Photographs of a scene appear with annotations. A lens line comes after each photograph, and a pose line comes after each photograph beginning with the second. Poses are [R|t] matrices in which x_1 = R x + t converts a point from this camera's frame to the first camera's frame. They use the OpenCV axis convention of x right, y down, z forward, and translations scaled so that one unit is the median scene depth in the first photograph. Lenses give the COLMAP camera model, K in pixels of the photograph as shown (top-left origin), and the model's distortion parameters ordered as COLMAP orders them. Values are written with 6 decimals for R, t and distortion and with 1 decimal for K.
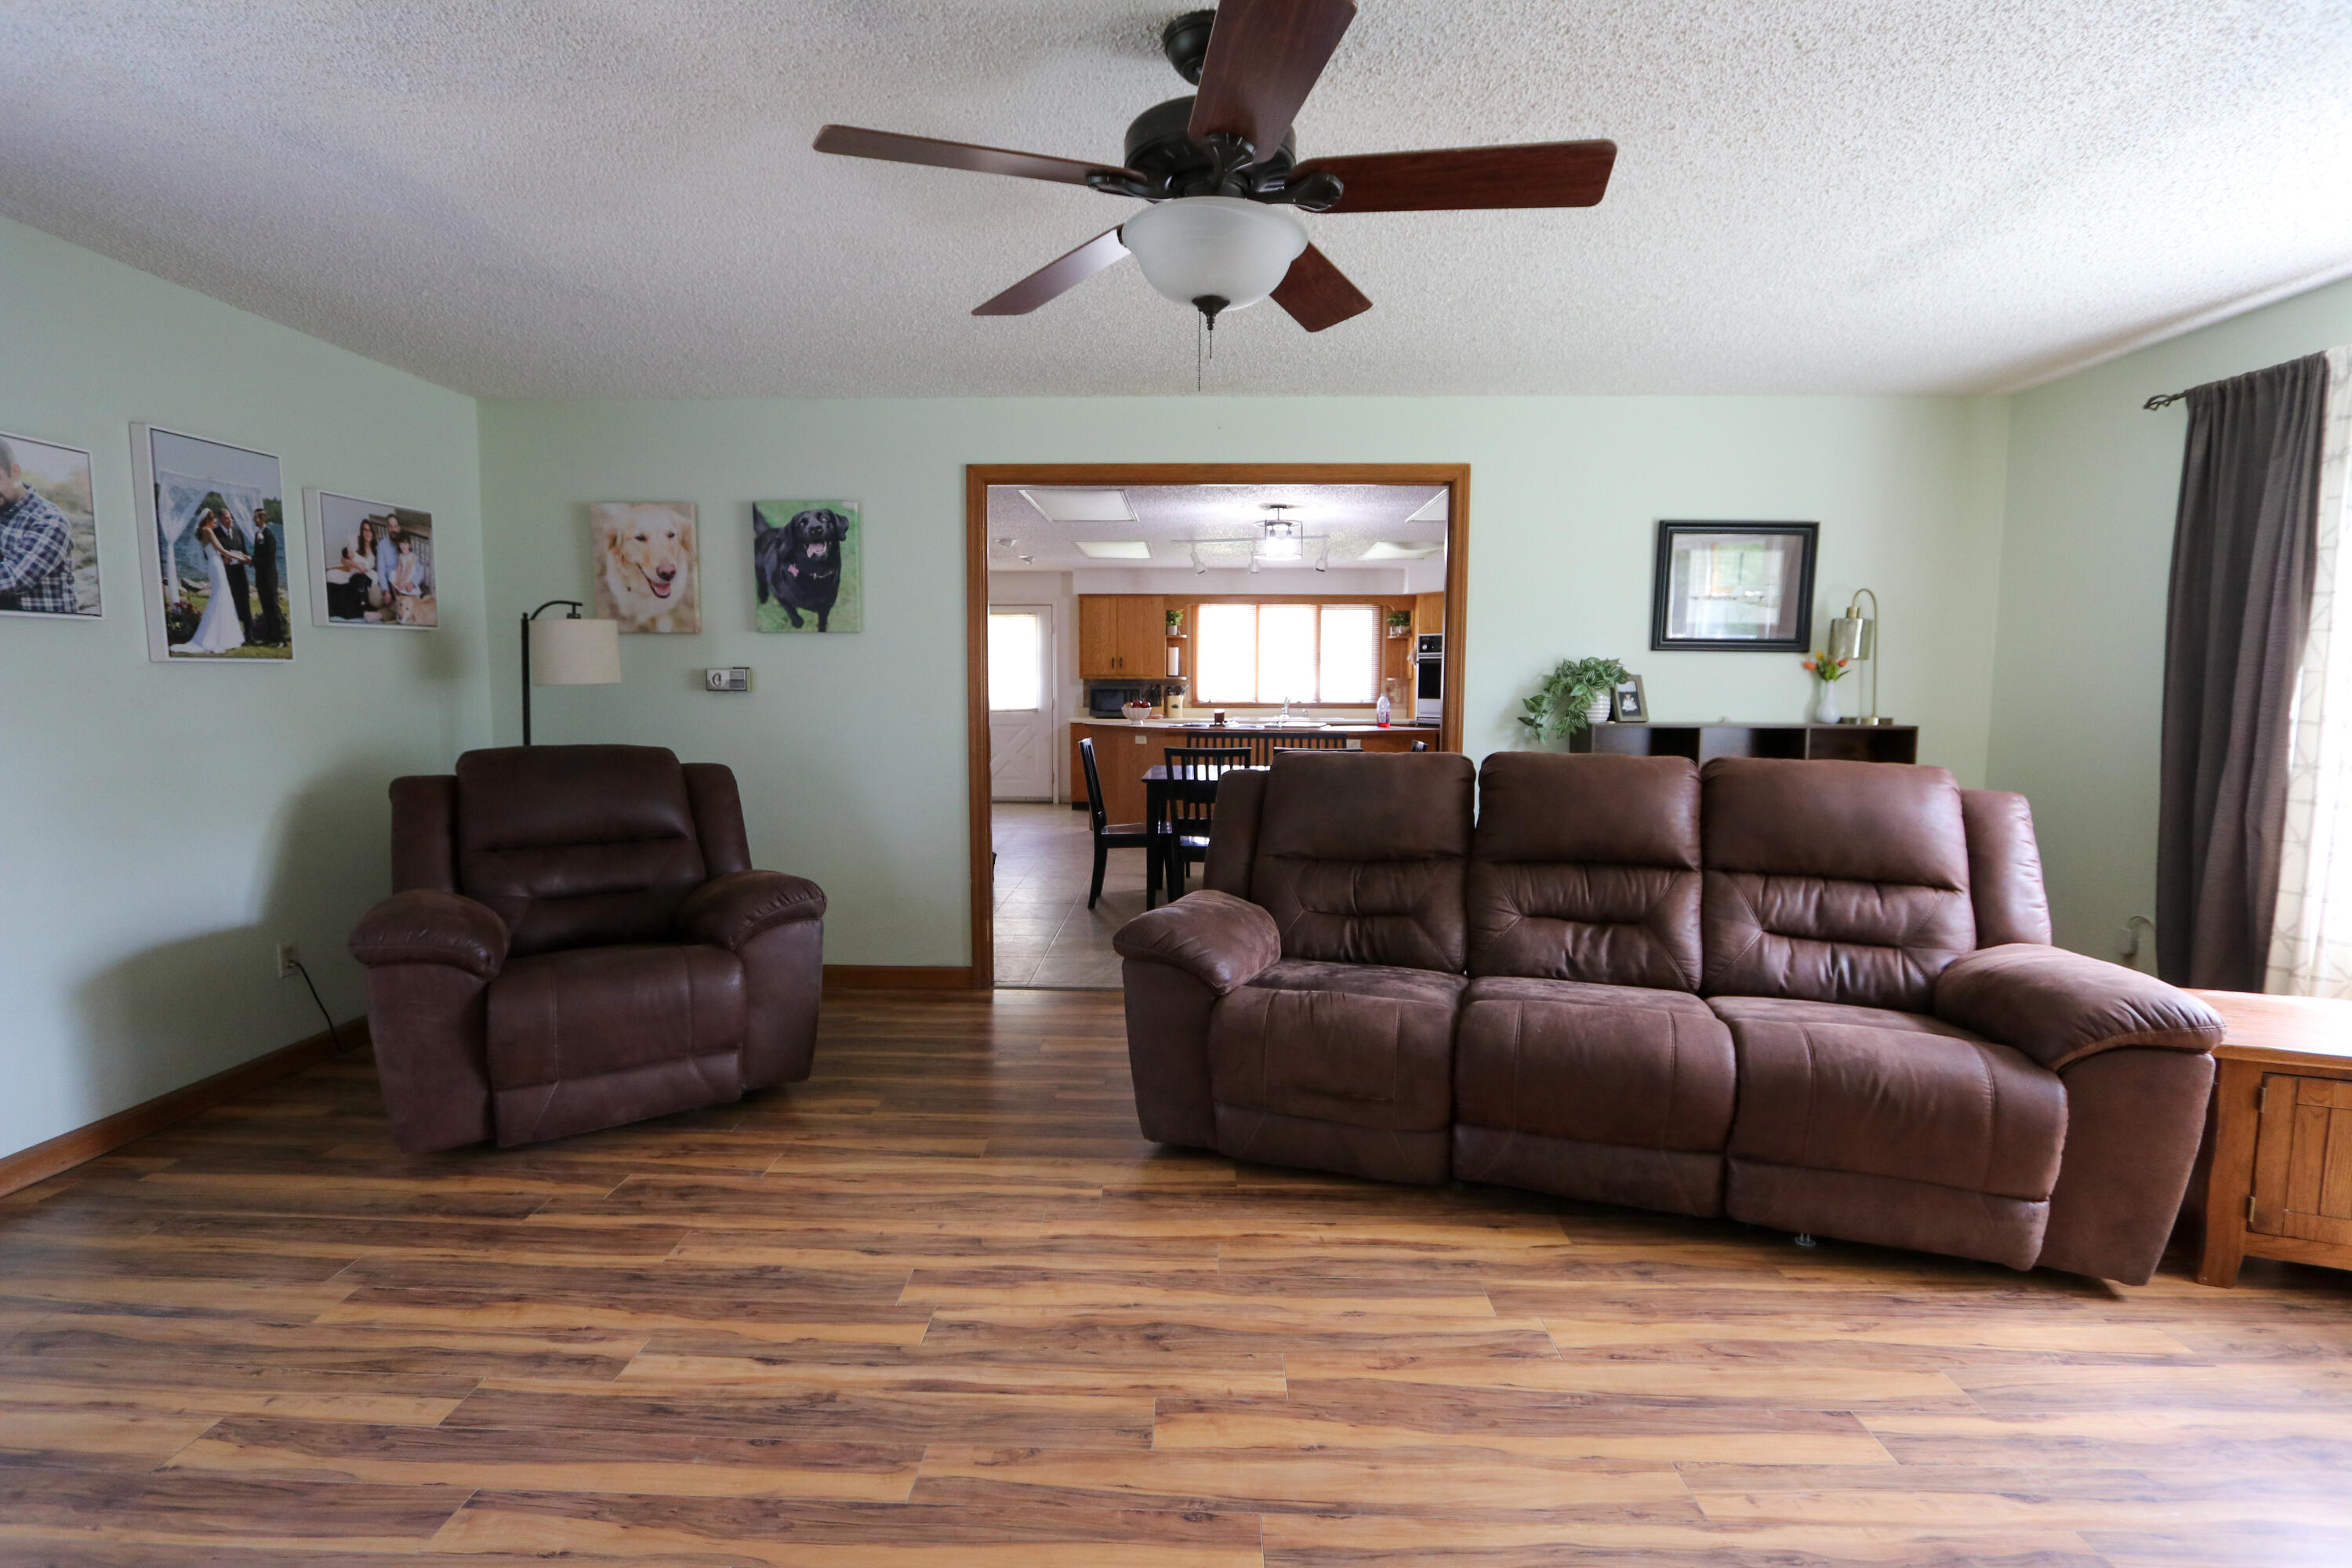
lens RADIAL K [[1082.6, 0, 1165.1], [0, 1082.6, 779.8], [0, 0, 1]] dist [-0.015794, 0.001742]
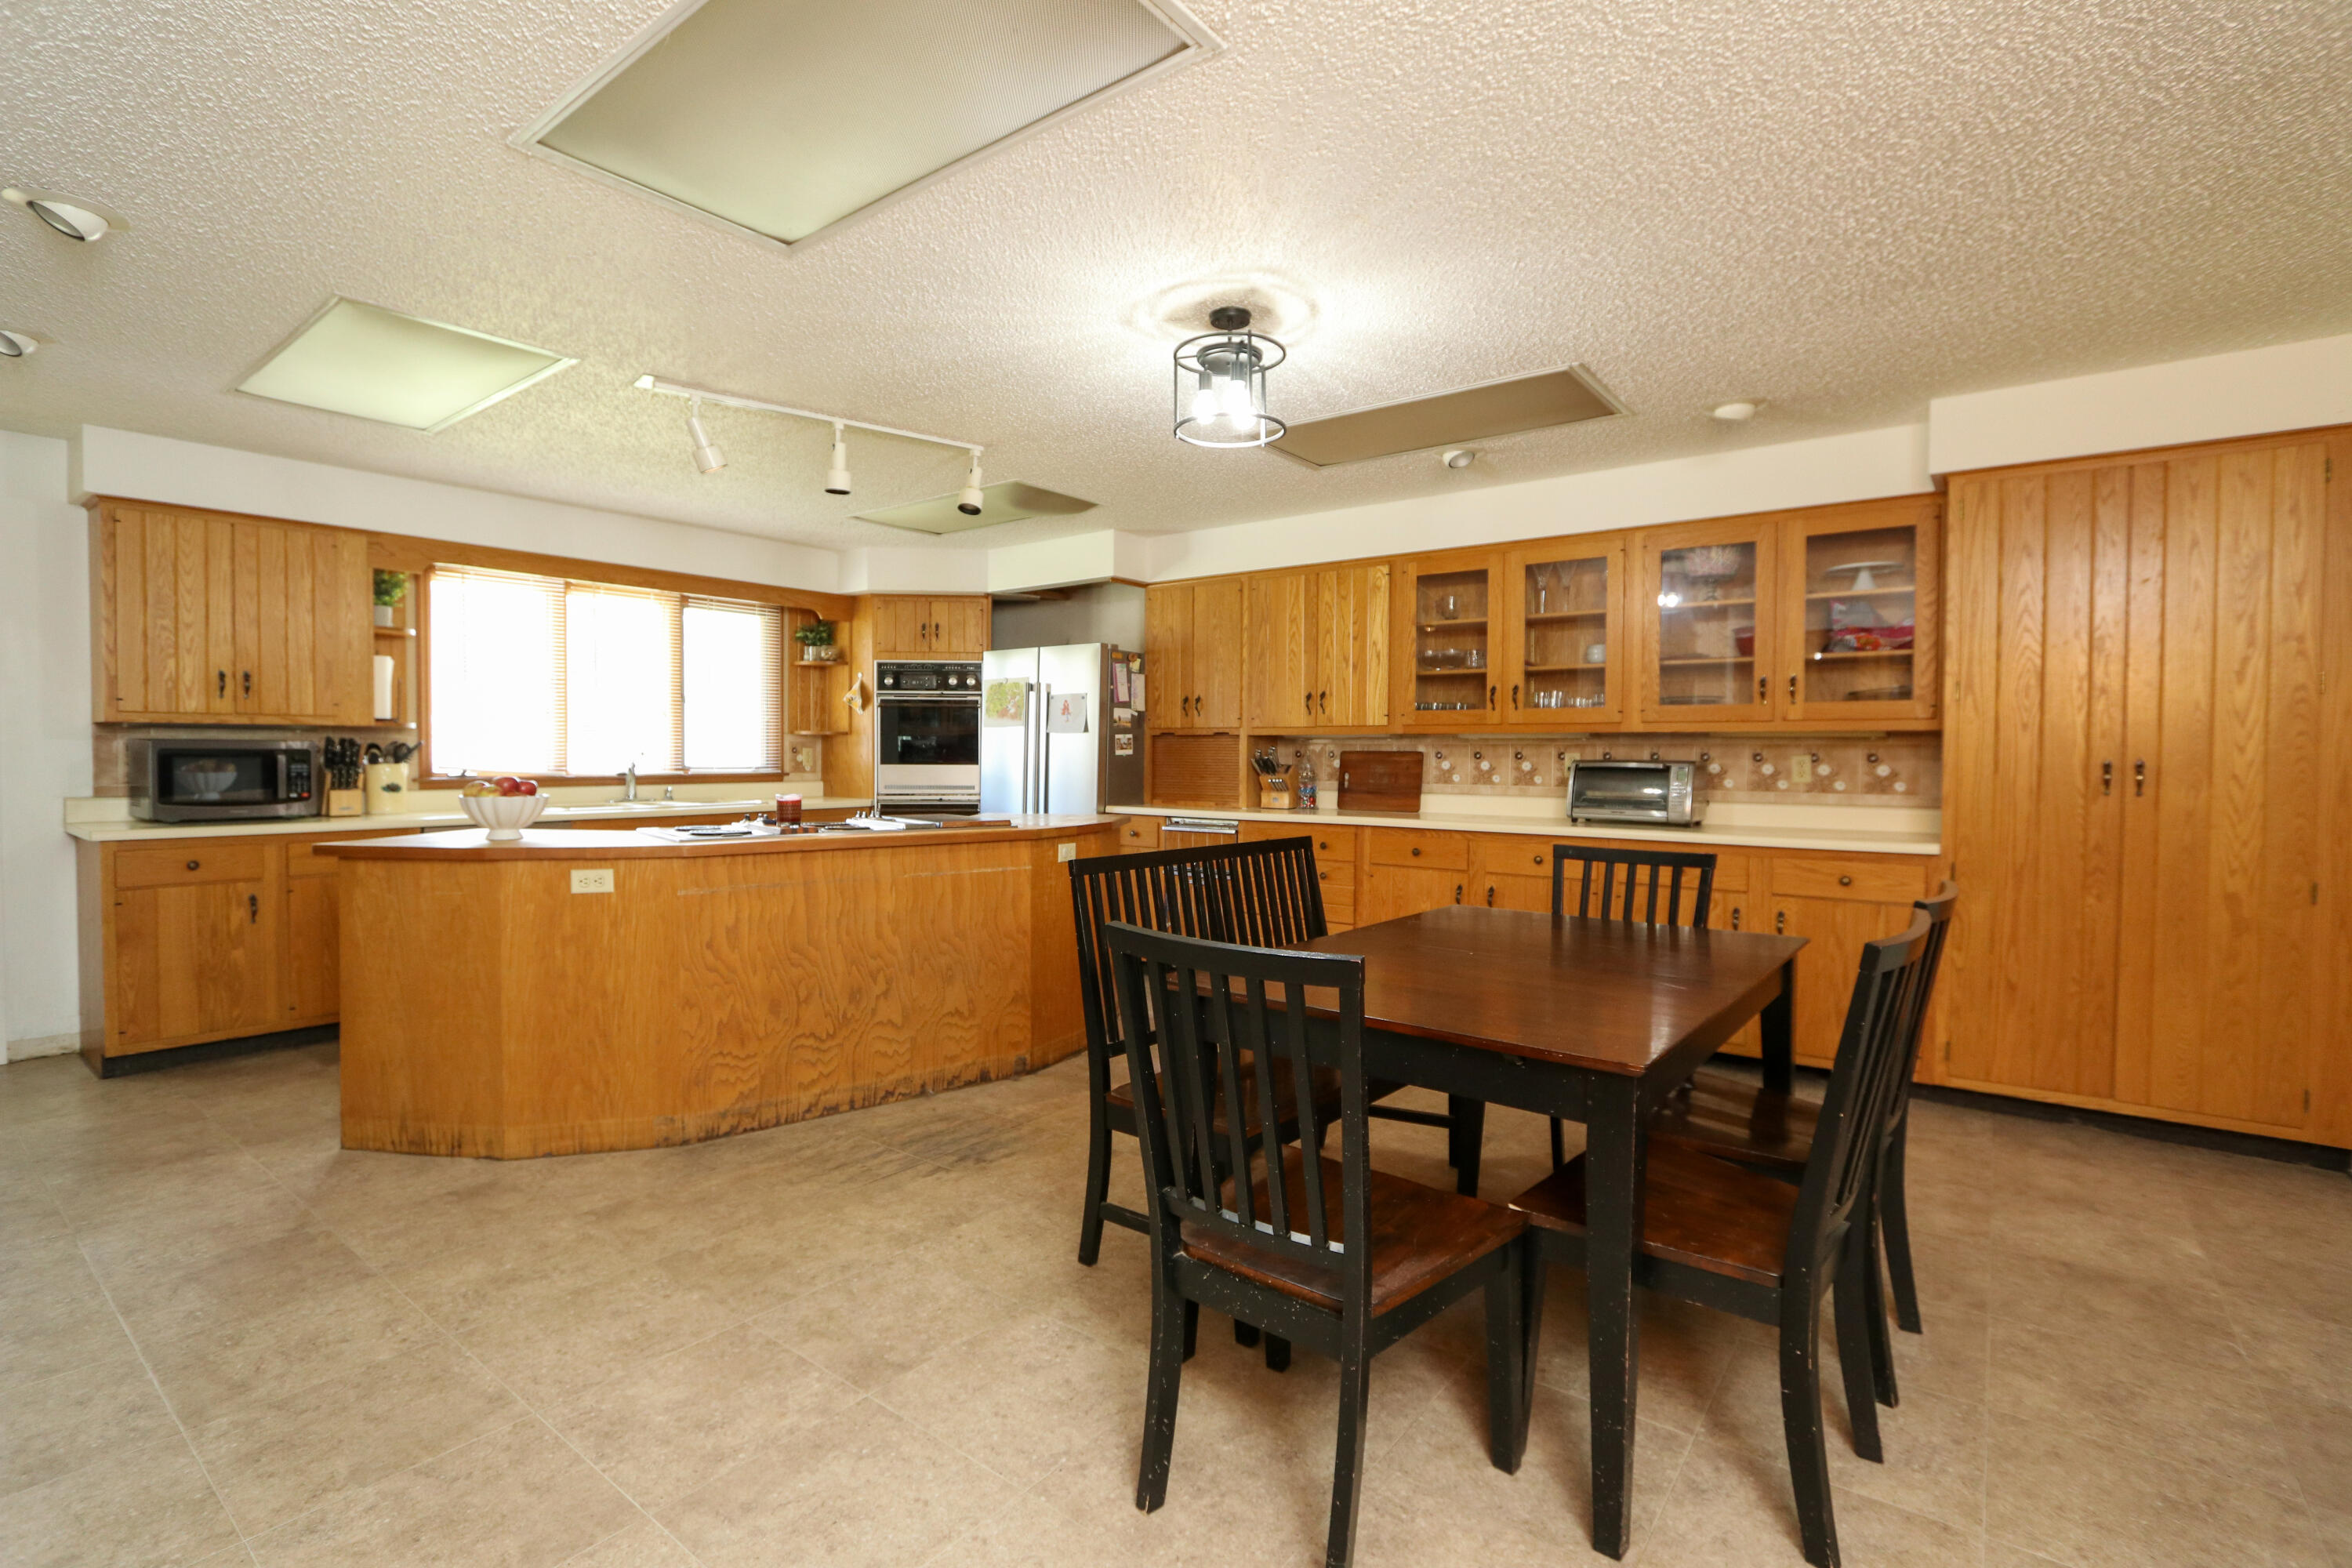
lens RADIAL K [[1082.6, 0, 1165.1], [0, 1082.6, 779.8], [0, 0, 1]] dist [-0.015794, 0.001742]
pose [[0.593351, -0.023205, 0.804610, -0.629122], [0.071412, 0.997160, -0.023904, -0.155720], [-0.801770, 0.071642, 0.593323, 1.964730]]
